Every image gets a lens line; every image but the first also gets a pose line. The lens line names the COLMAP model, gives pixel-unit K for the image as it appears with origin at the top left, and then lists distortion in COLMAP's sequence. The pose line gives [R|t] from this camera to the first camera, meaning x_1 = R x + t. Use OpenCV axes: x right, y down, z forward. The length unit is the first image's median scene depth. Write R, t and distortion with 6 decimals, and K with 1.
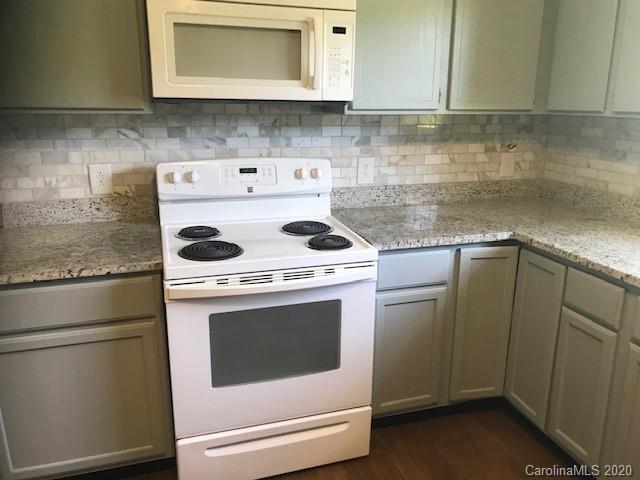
lens RADIAL K [[521.6, 0, 328.9], [0, 521.6, 232.0], [0, 0, 1]] dist [0.075883, -0.114110]
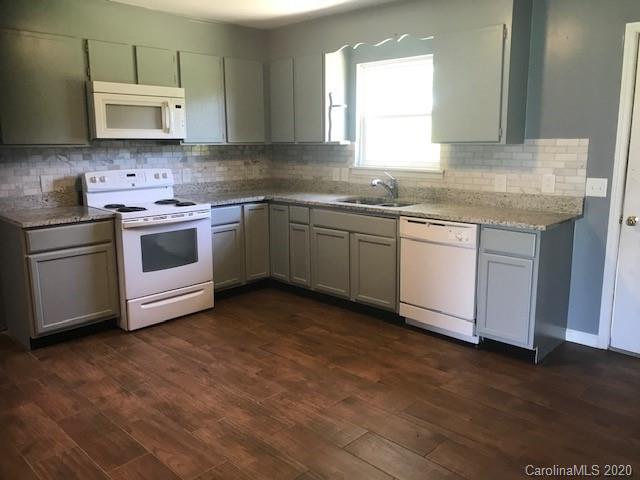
lens RADIAL K [[521.6, 0, 328.9], [0, 521.6, 232.0], [0, 0, 1]] dist [0.075883, -0.114110]
pose [[0.876589, -0.100964, 0.470529, -0.453130], [0.134298, 0.990223, -0.037717, 0.261169], [-0.462121, 0.096254, 0.881578, -1.023059]]
